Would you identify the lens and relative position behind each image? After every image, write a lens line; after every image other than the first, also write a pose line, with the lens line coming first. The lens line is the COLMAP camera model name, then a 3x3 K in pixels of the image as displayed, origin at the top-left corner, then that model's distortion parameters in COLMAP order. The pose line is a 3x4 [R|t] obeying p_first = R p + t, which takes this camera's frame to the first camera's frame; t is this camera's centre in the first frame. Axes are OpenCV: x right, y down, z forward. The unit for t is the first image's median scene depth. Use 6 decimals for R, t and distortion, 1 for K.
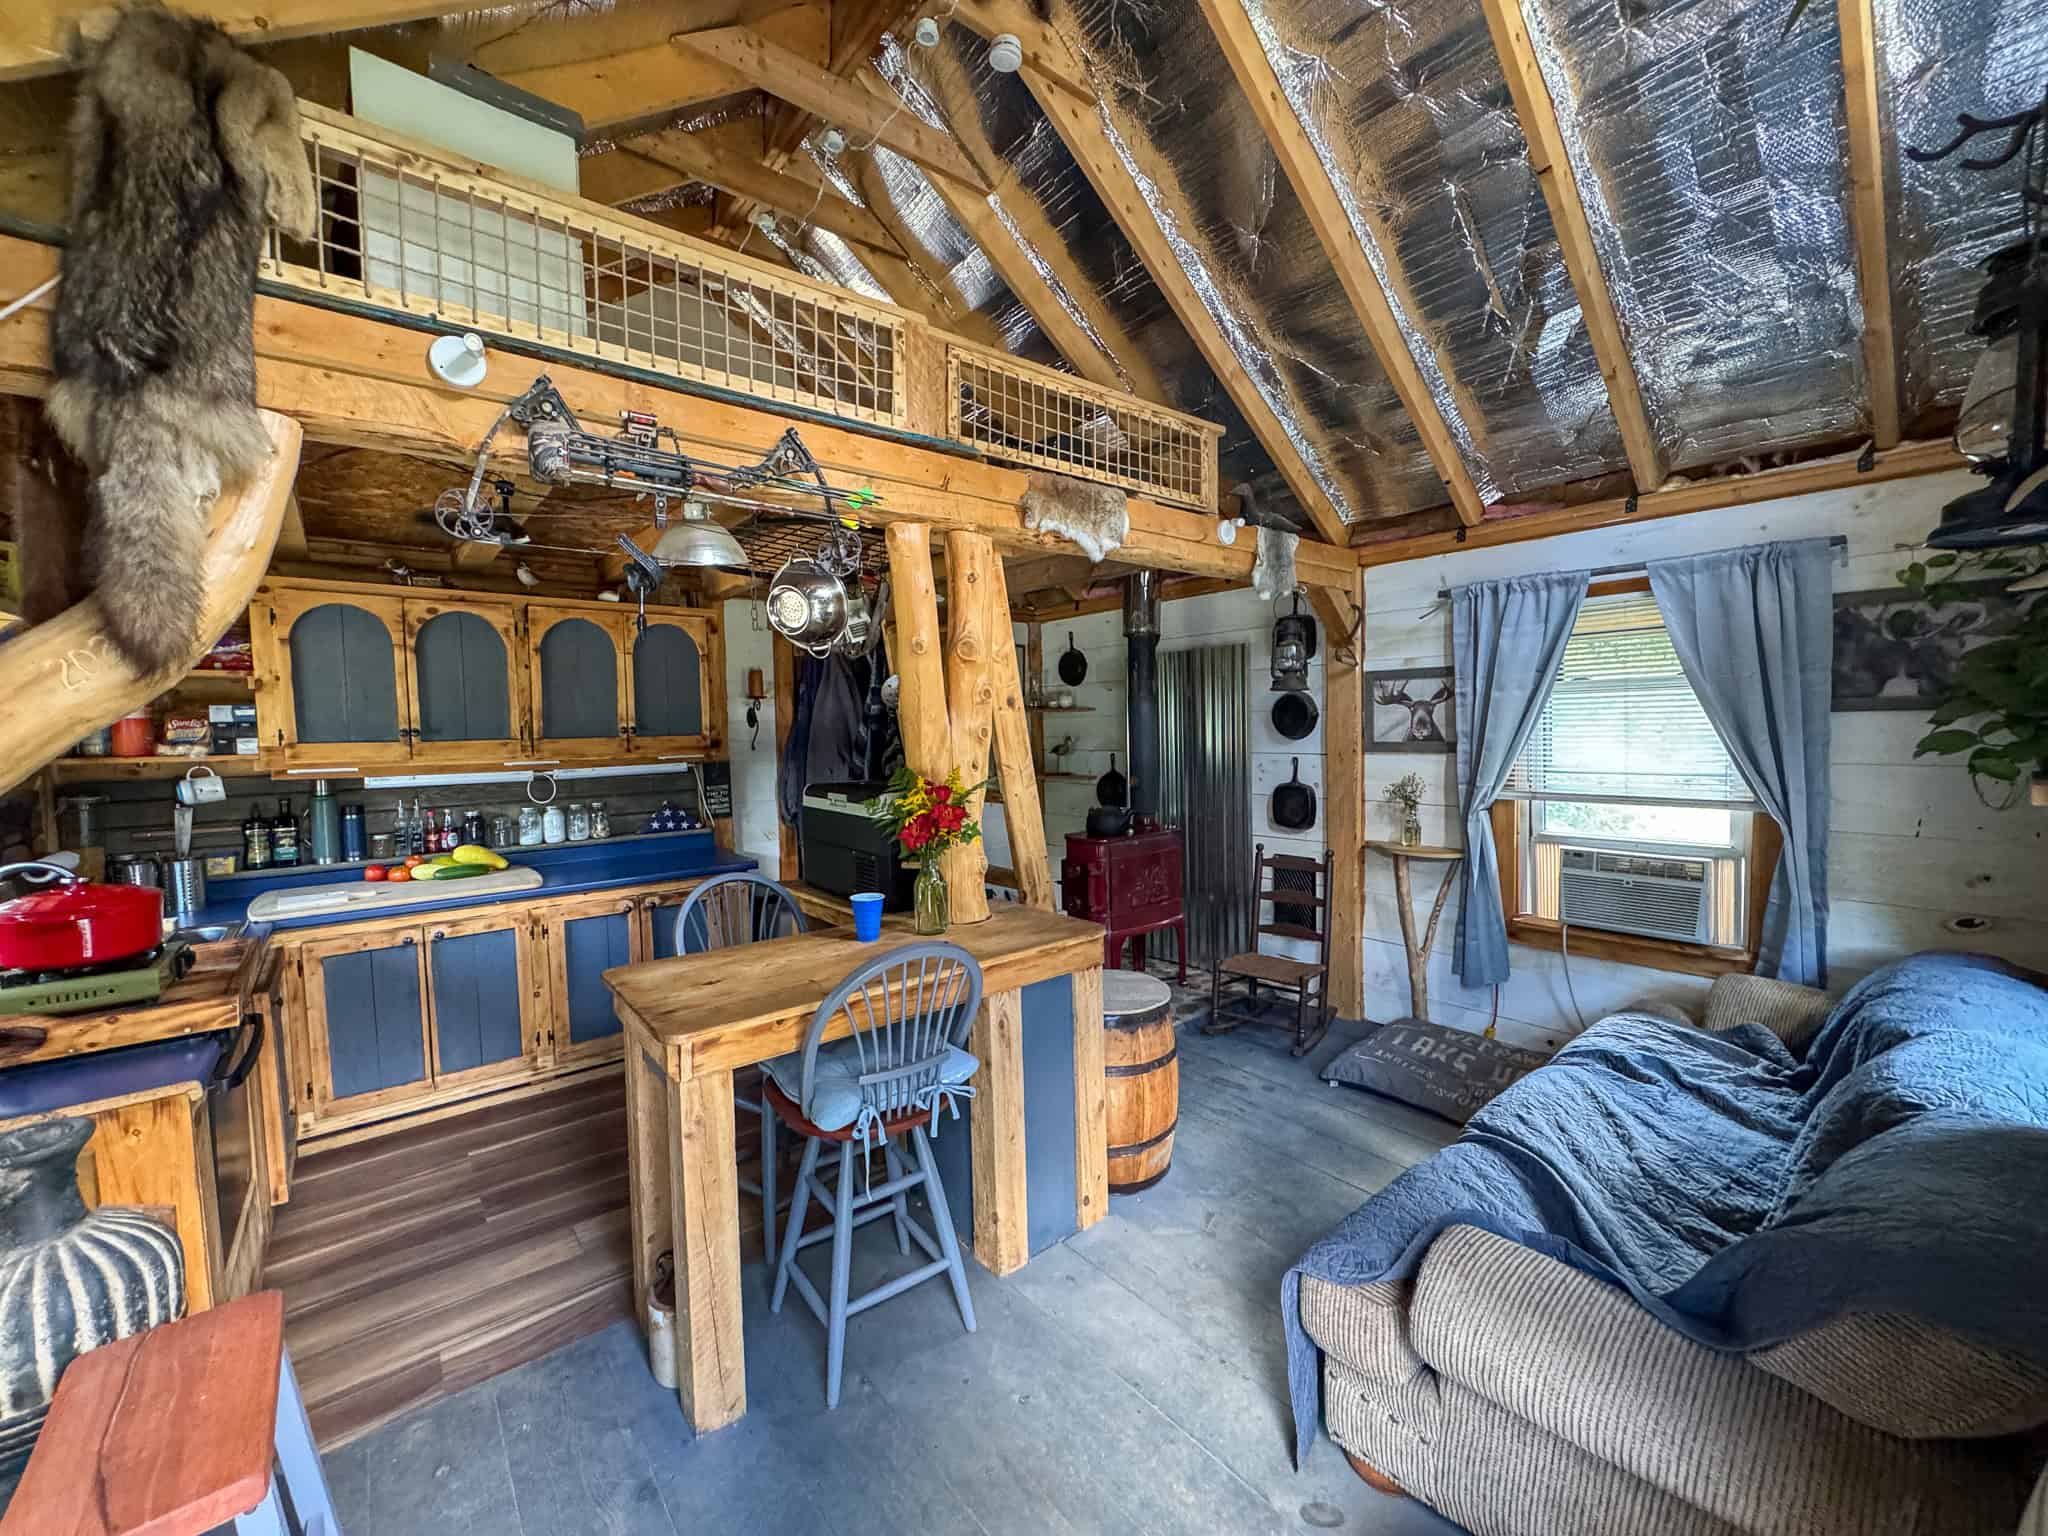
lens RADIAL K [[815.5, 0, 1024.0], [0, 815.5, 768.0], [0, 0, 1]] dist [0.000416, -0.000039]
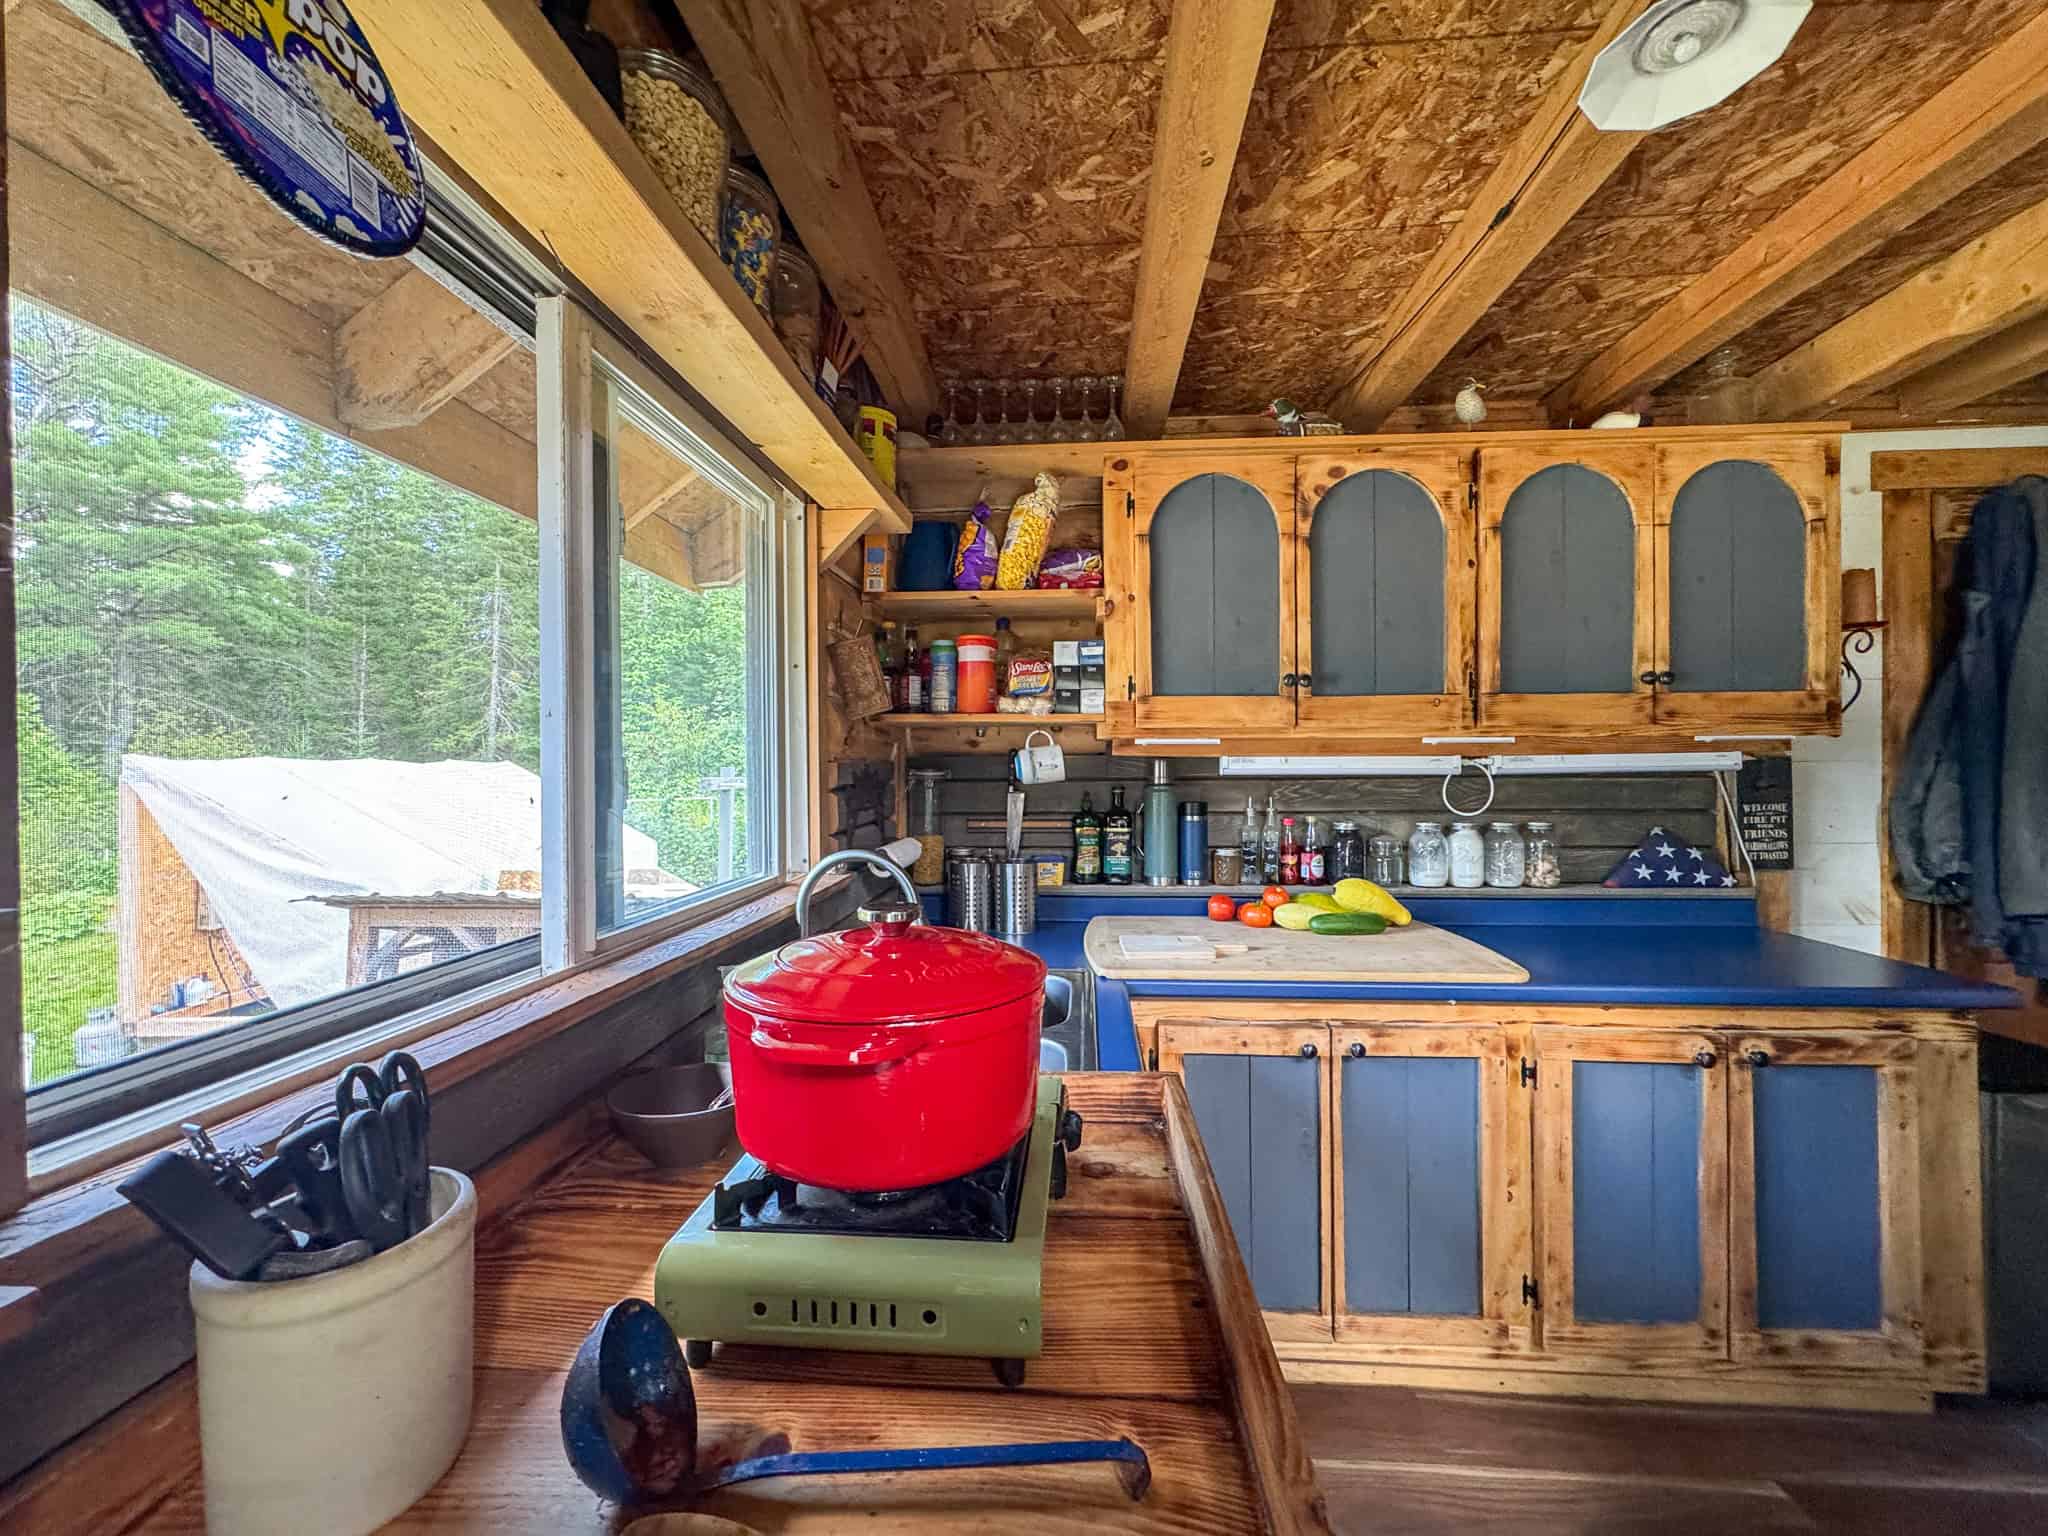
lens RADIAL K [[853.8, 0, 1024.0], [0, 853.8, 768.0], [0, 0, 1]] dist [-0.003311, 0.000074]
pose [[0.728831, 0.017748, -0.684464, -0.459098], [-0.045639, 0.998700, -0.022701, 0.042021], [0.683171, 0.047783, 0.728694, 0.406206]]
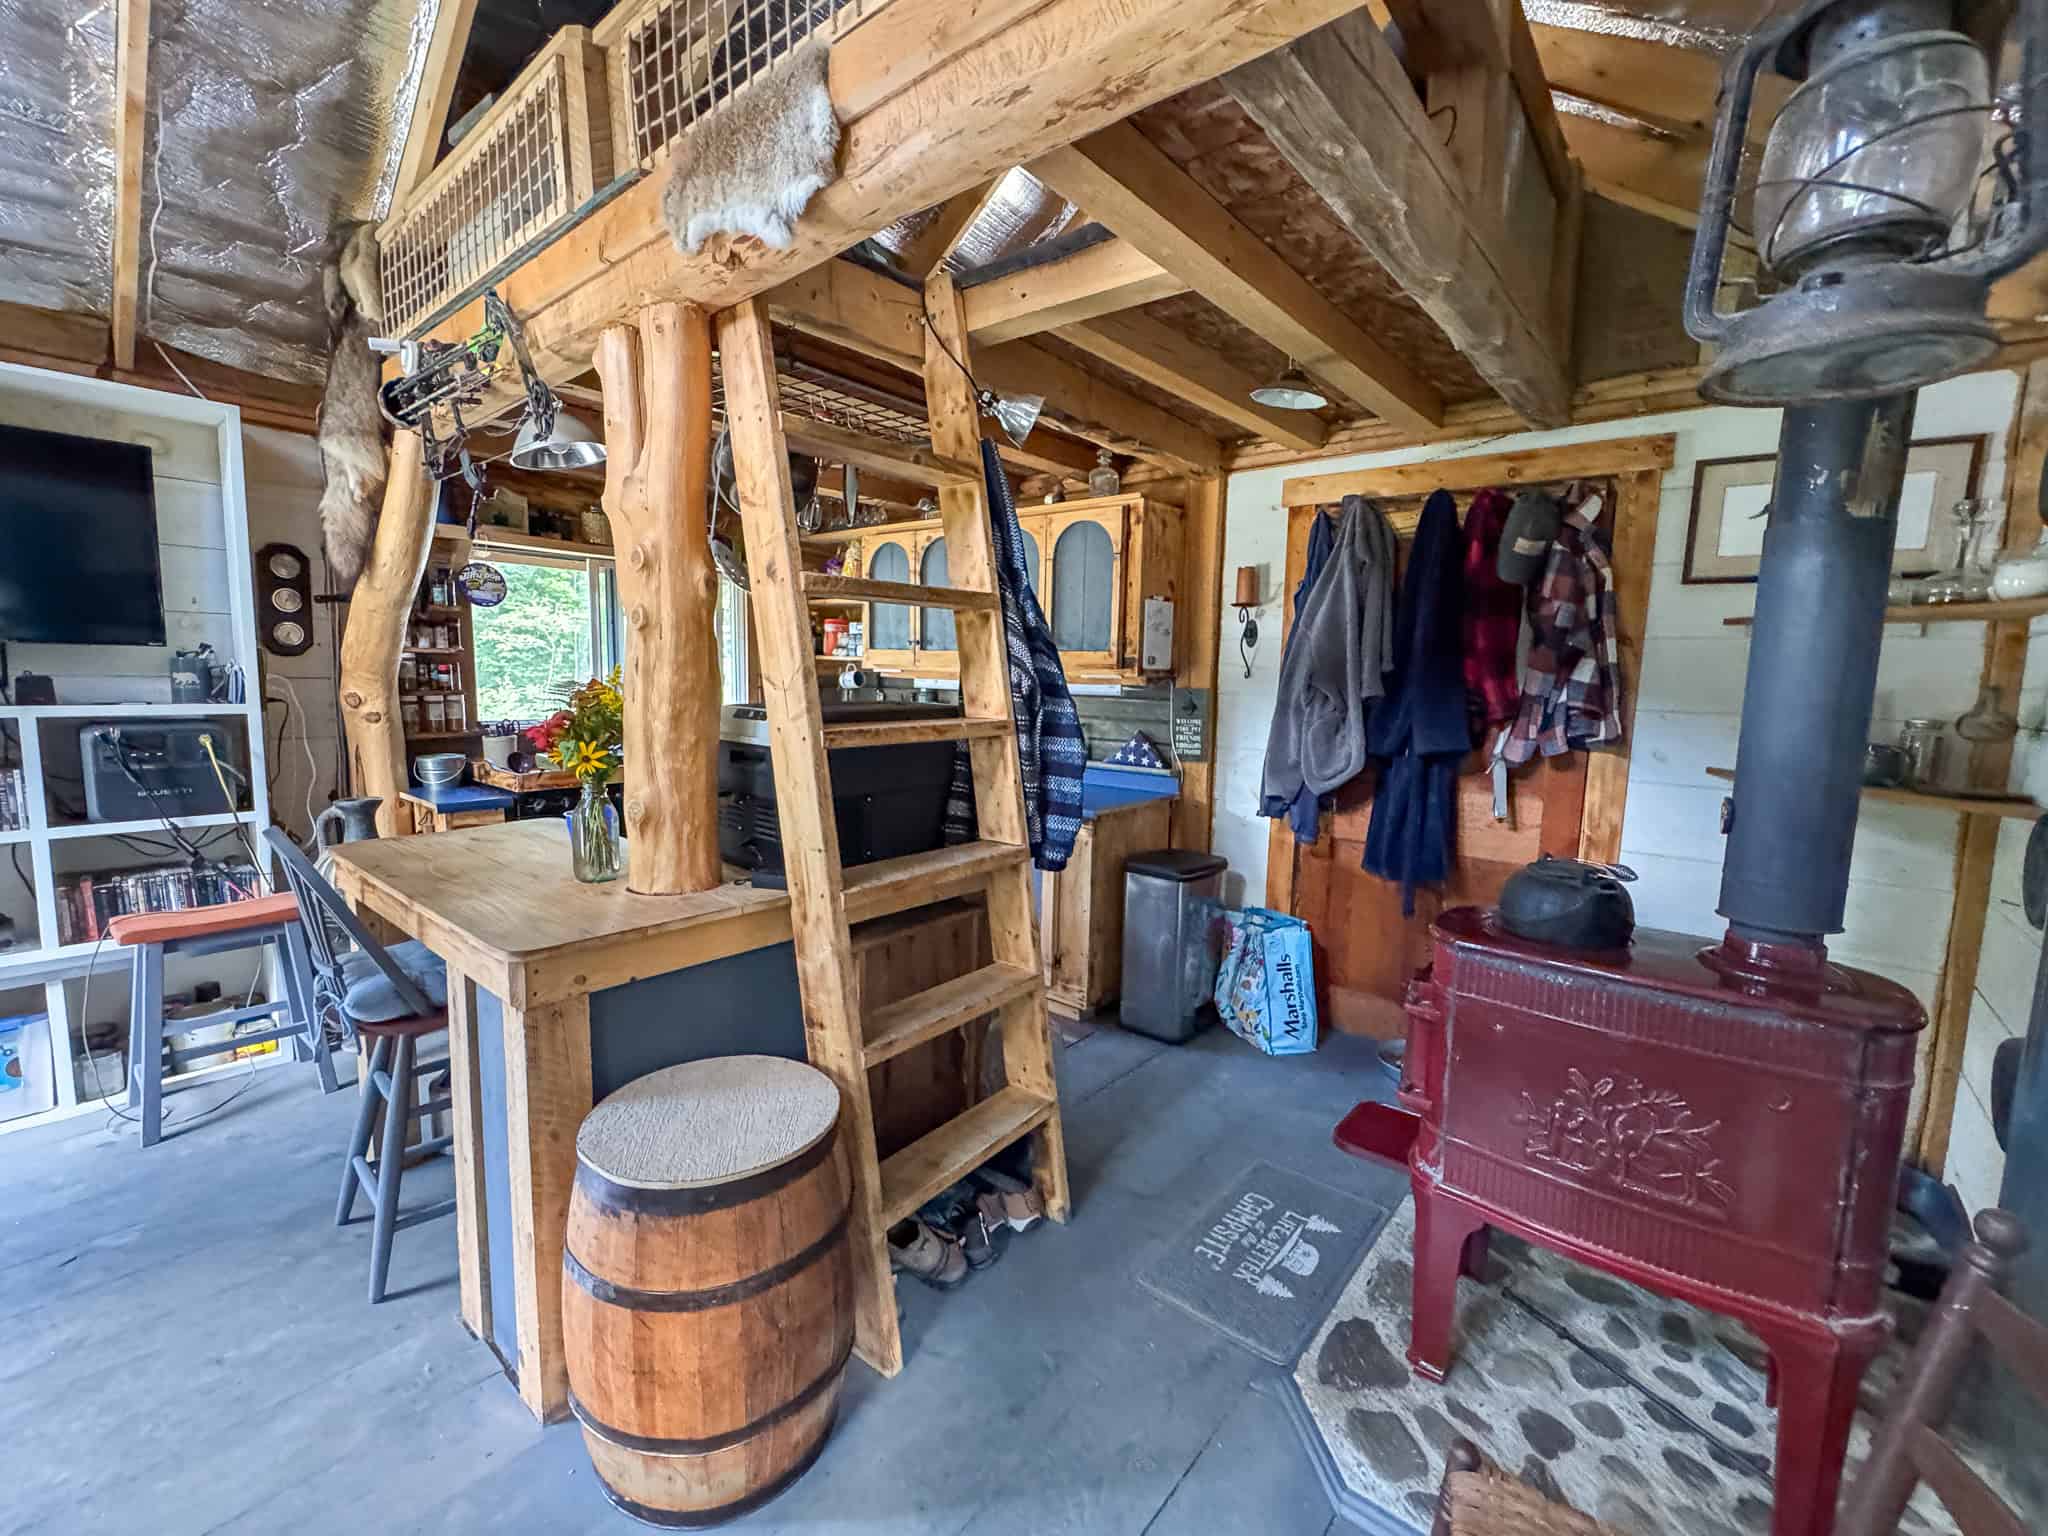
lens RADIAL K [[853.8, 0, 1024.0], [0, 853.8, 768.0], [0, 0, 1]] dist [-0.003311, 0.000074]
pose [[0.188963, 0.135206, -0.972632, 0.534528], [-0.081051, 0.989244, 0.121769, -0.025736], [0.978634, 0.055823, 0.197889, 0.893536]]
